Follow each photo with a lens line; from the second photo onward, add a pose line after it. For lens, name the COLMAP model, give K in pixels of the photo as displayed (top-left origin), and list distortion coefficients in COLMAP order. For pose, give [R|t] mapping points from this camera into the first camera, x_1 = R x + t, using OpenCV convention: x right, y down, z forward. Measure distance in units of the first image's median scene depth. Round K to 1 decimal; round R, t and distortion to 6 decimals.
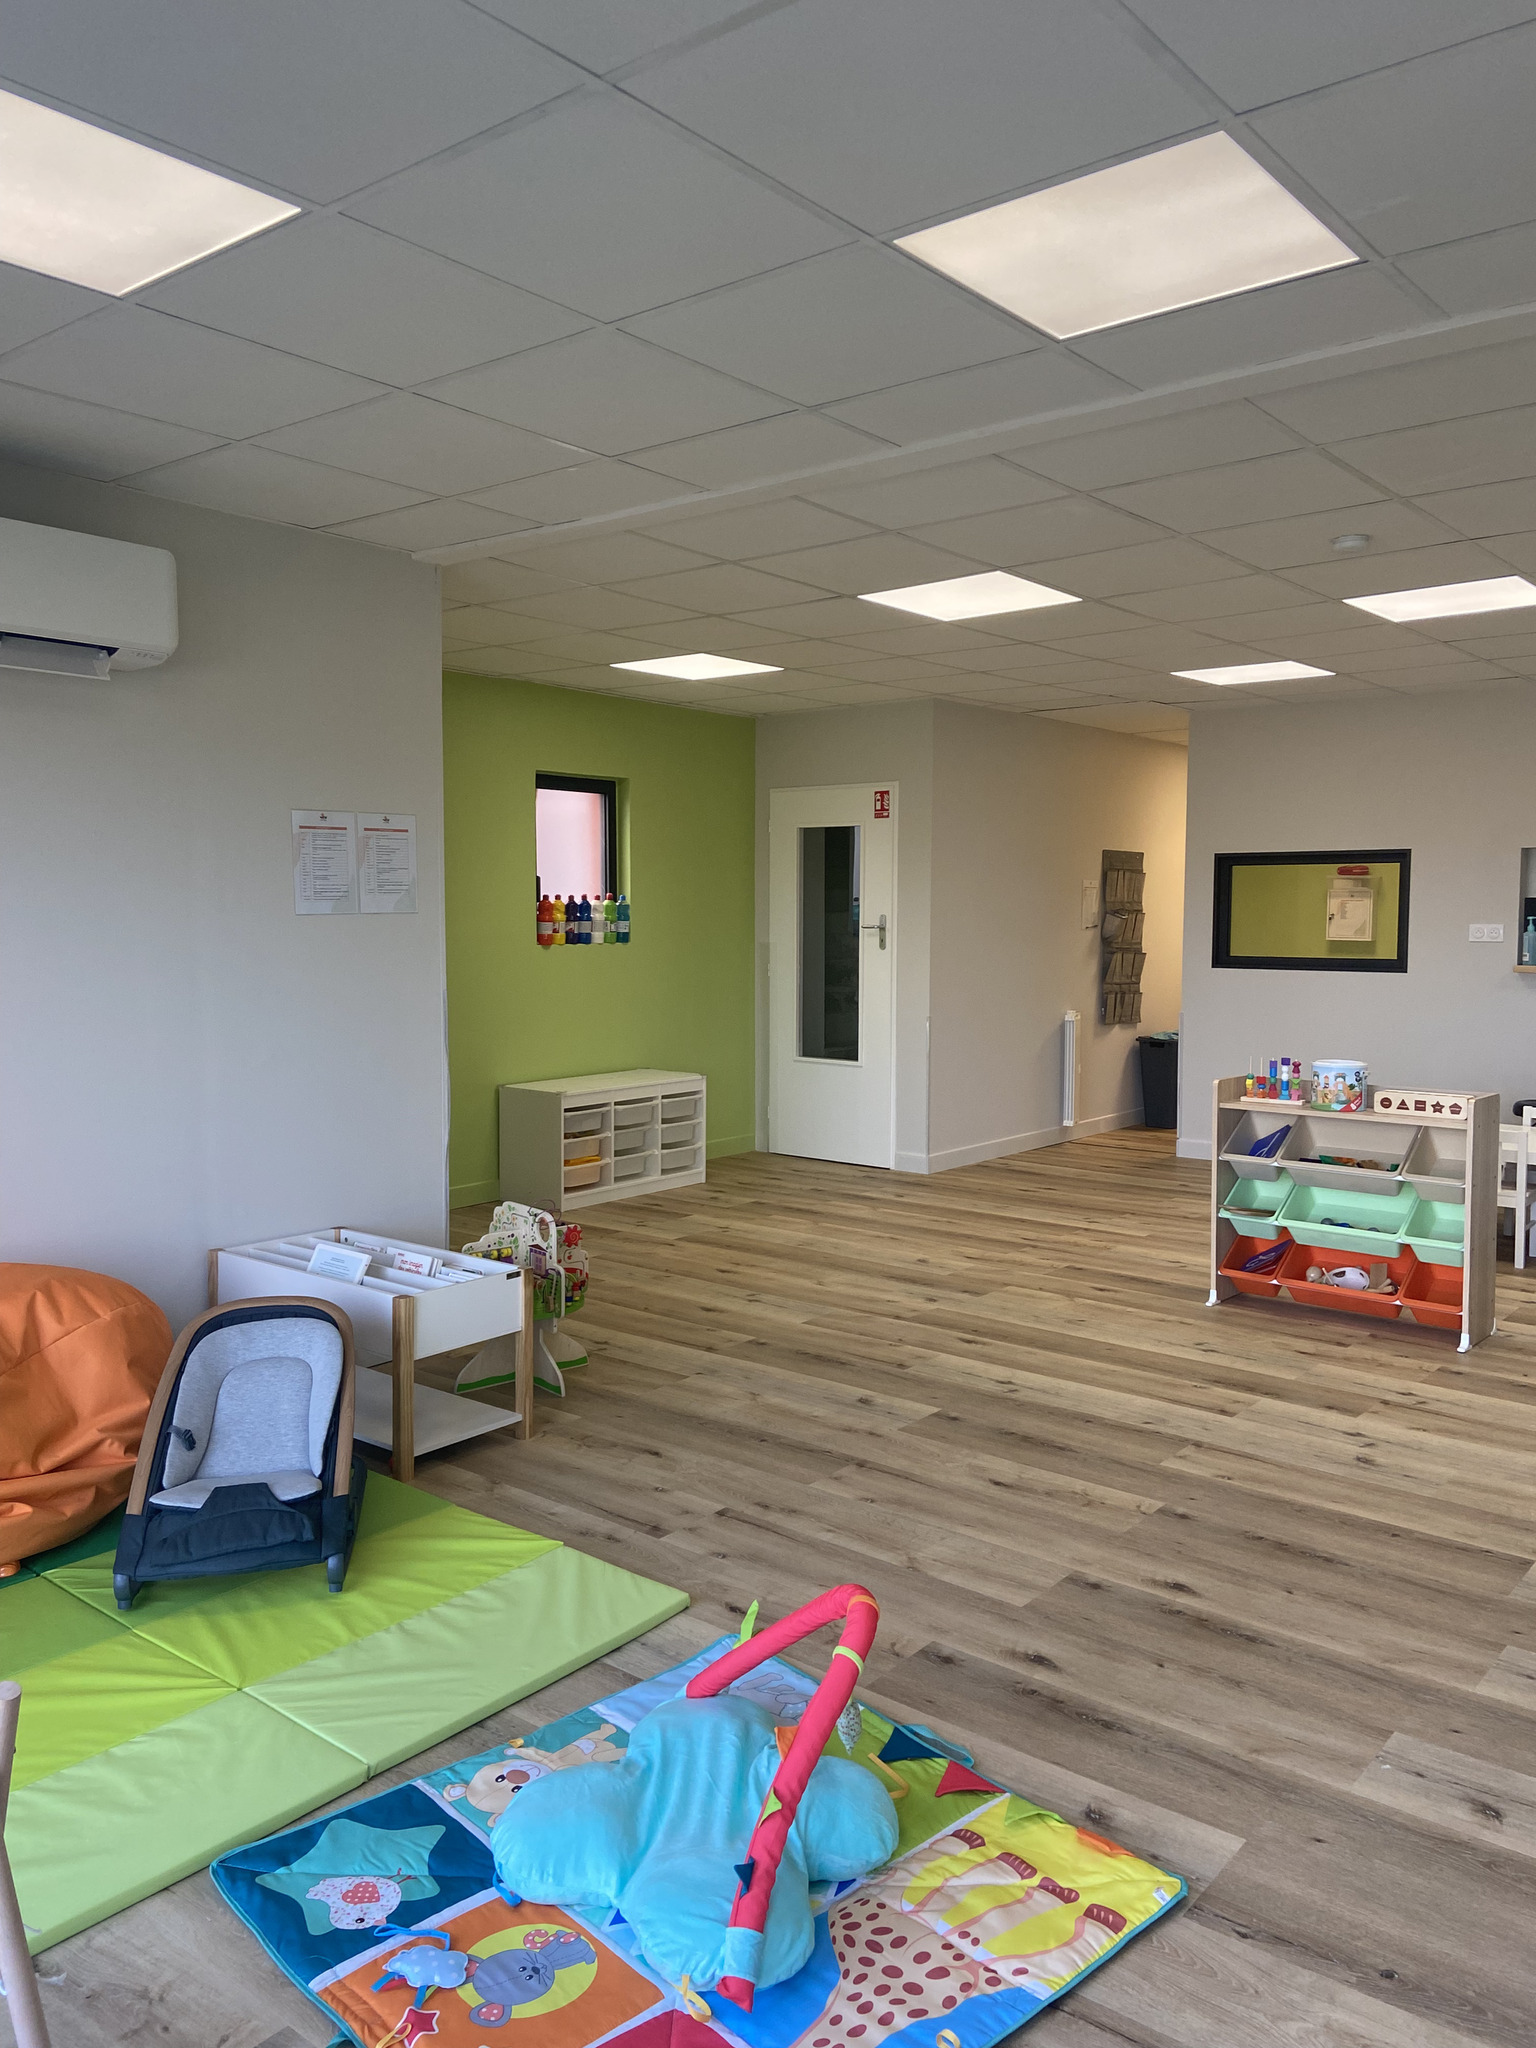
lens RADIAL K [[1562.5, 0, 796.4], [0, 1562.5, 1019.6], [0, 0, 1]] dist [0.114678, -0.126748]
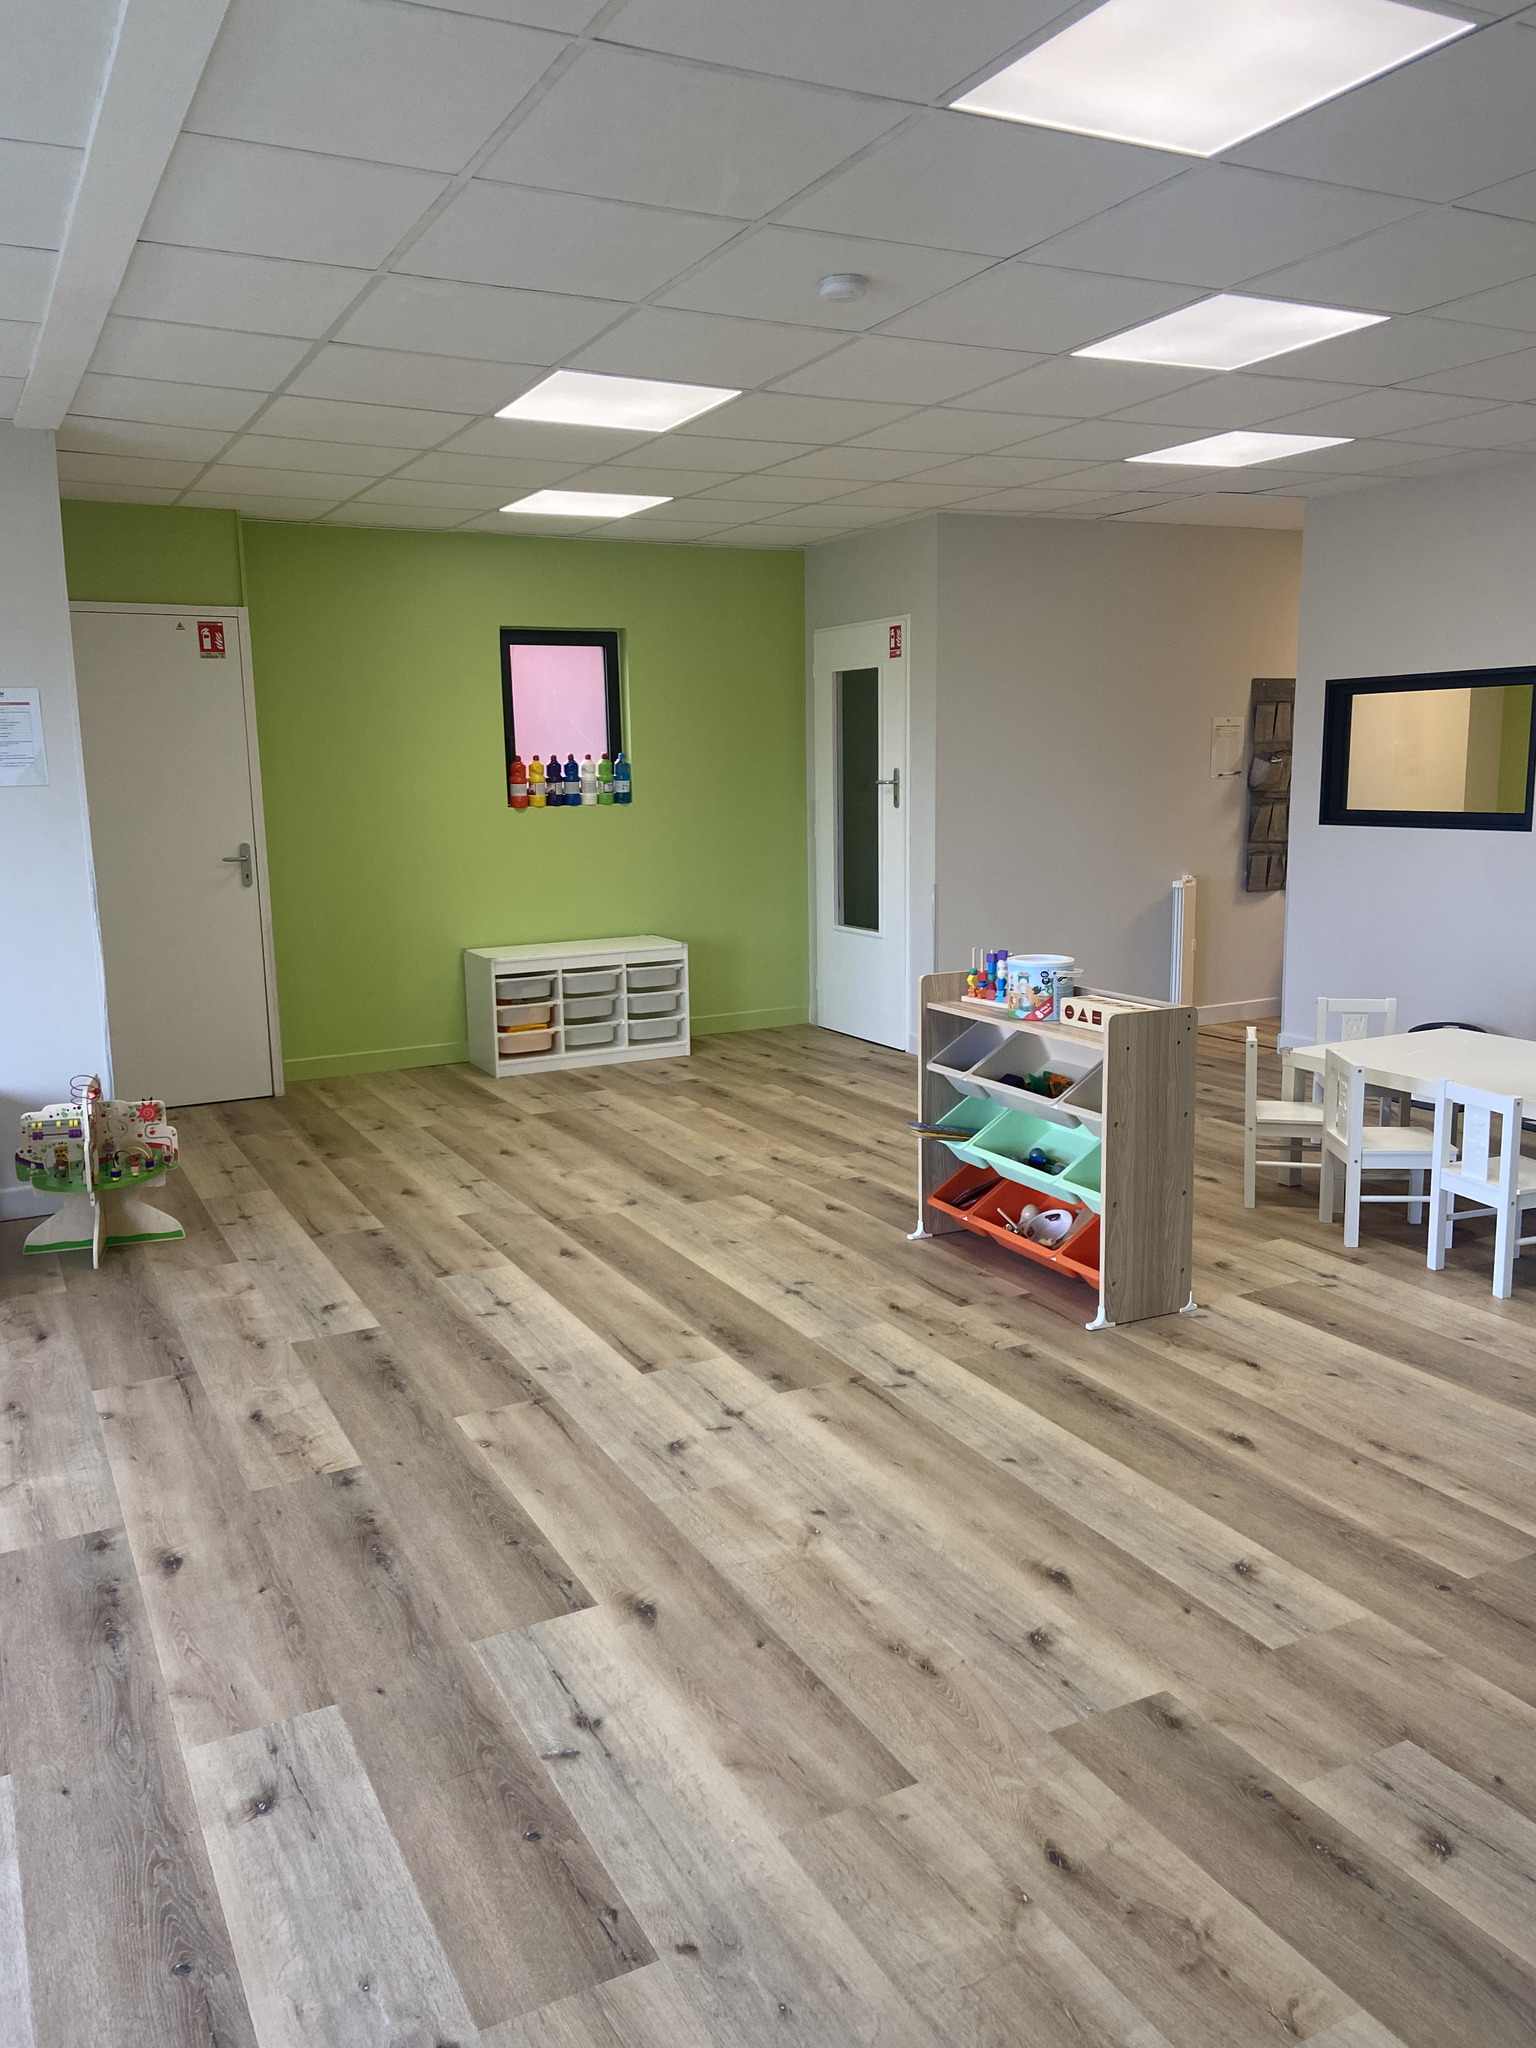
lens RADIAL K [[1562.5, 0, 785.6], [0, 1562.5, 1019.1], [0, 0, 1]] dist [0.114678, -0.126748]
pose [[0.910425, 0.047004, -0.410995, 0.617760], [-0.005628, 0.994839, 0.101308, -0.024807], [0.413636, -0.089920, 0.905991, 0.248137]]
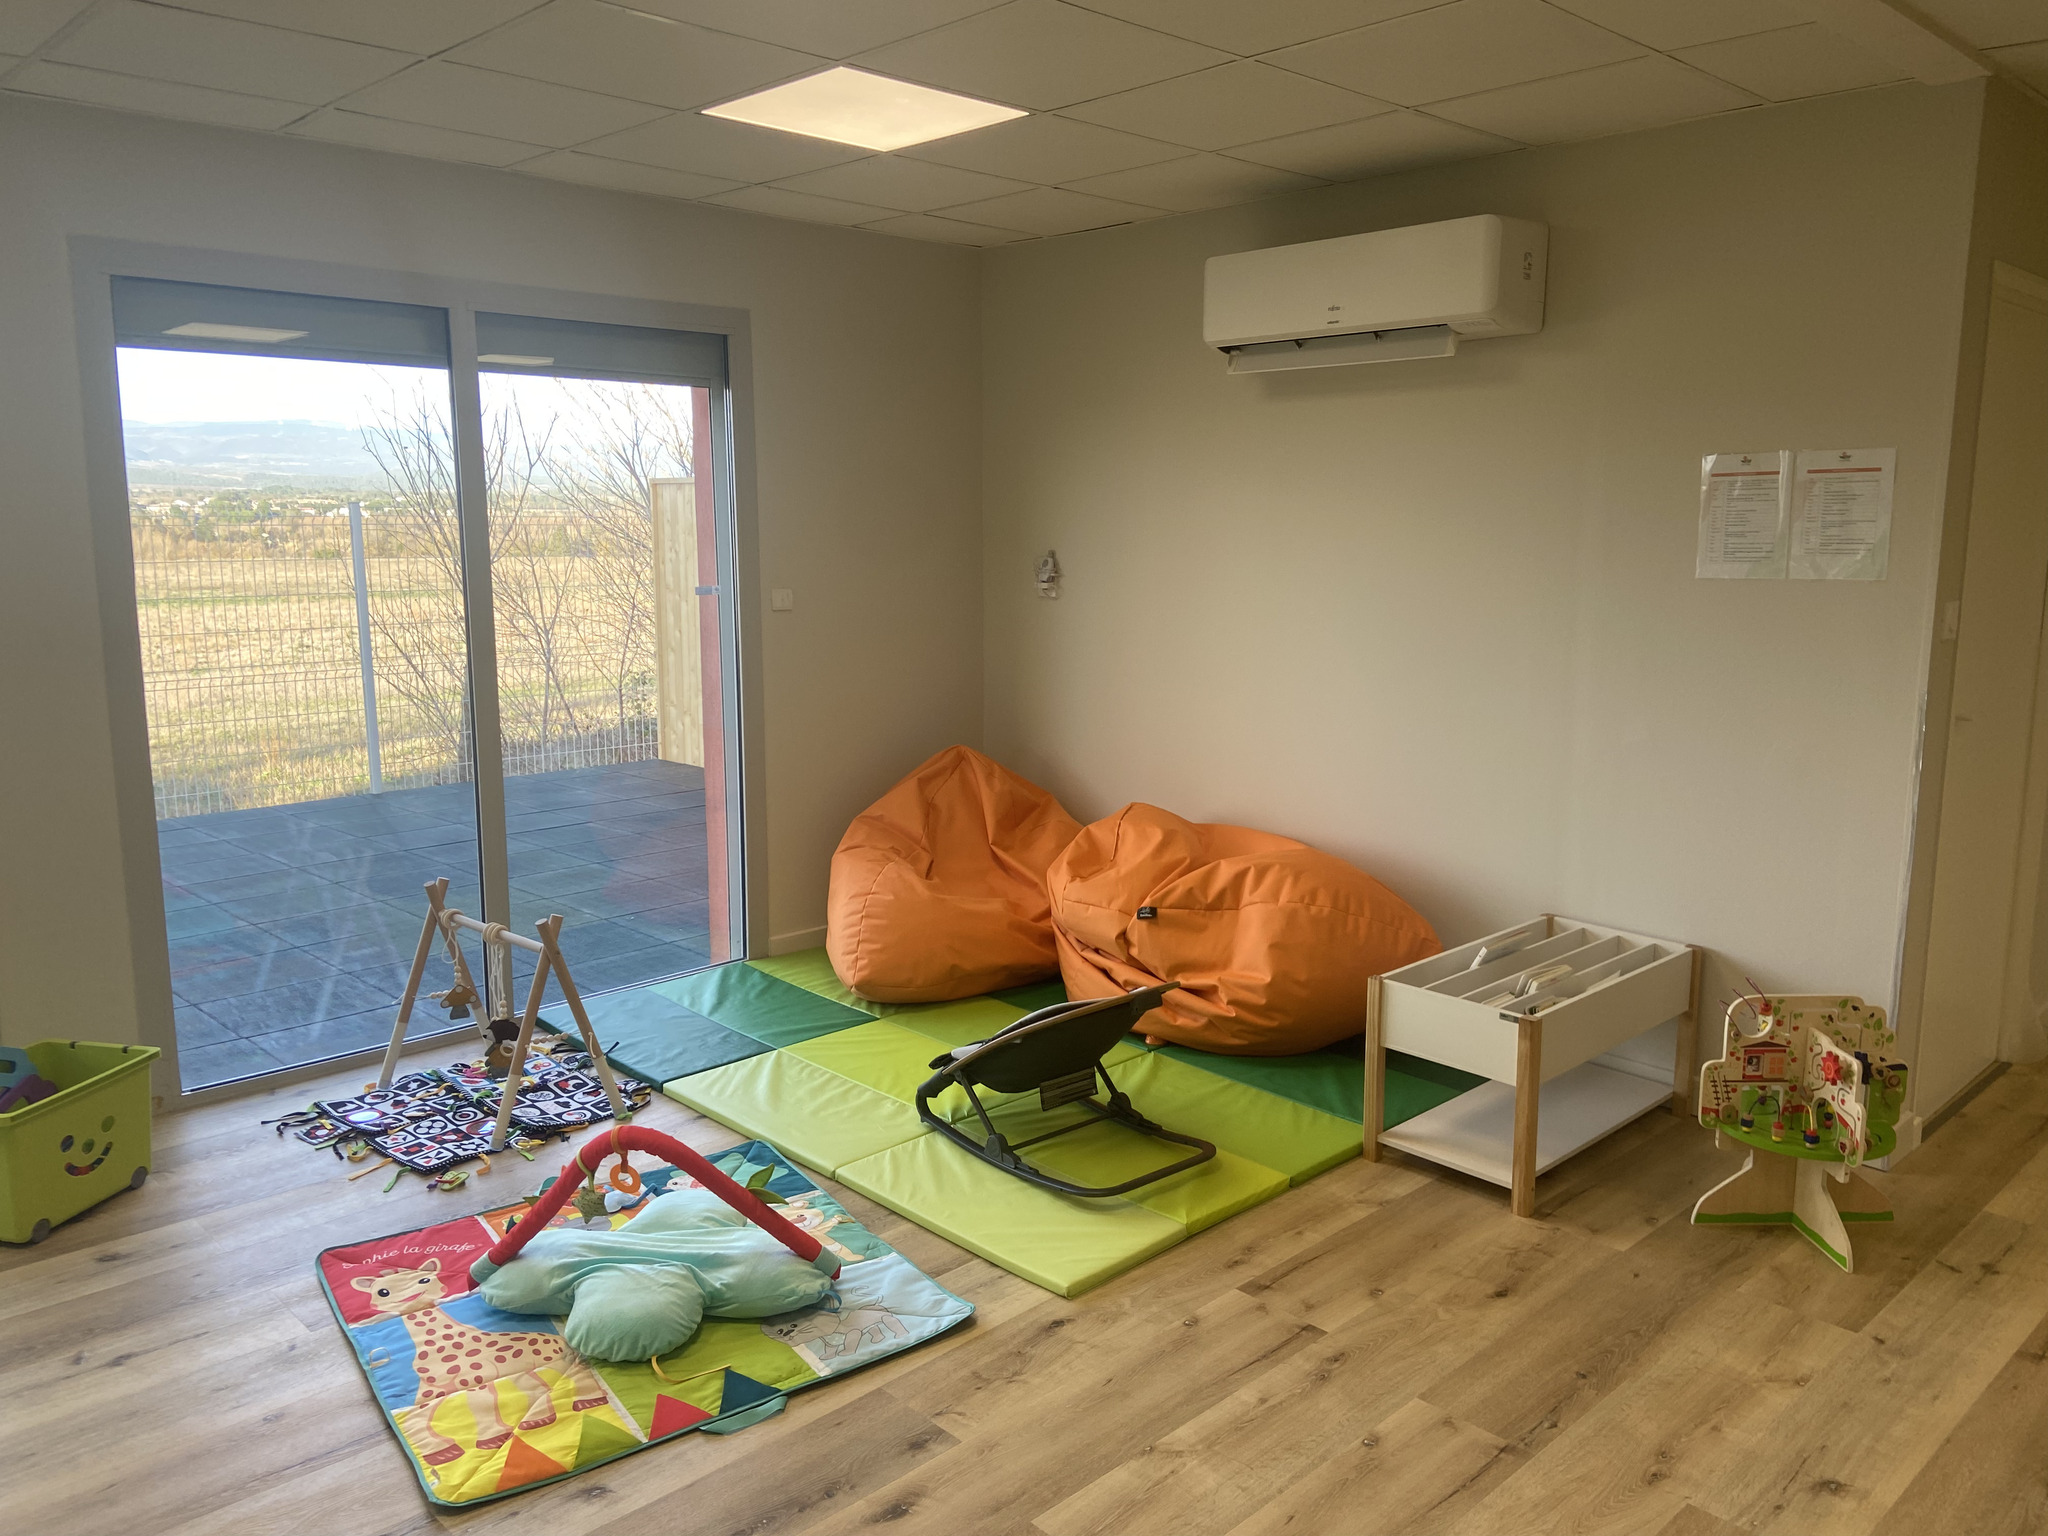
lens RADIAL K [[1562.5, 0, 1027.7], [0, 1562.5, 756.8], [0, 0, 1]] dist [0.114678, -0.126748]
pose [[-0.148043, 0.150558, -0.977454, 0.554268], [-0.075536, 0.983736, 0.162966, -0.077562], [0.986092, 0.097959, -0.134262, 0.705879]]
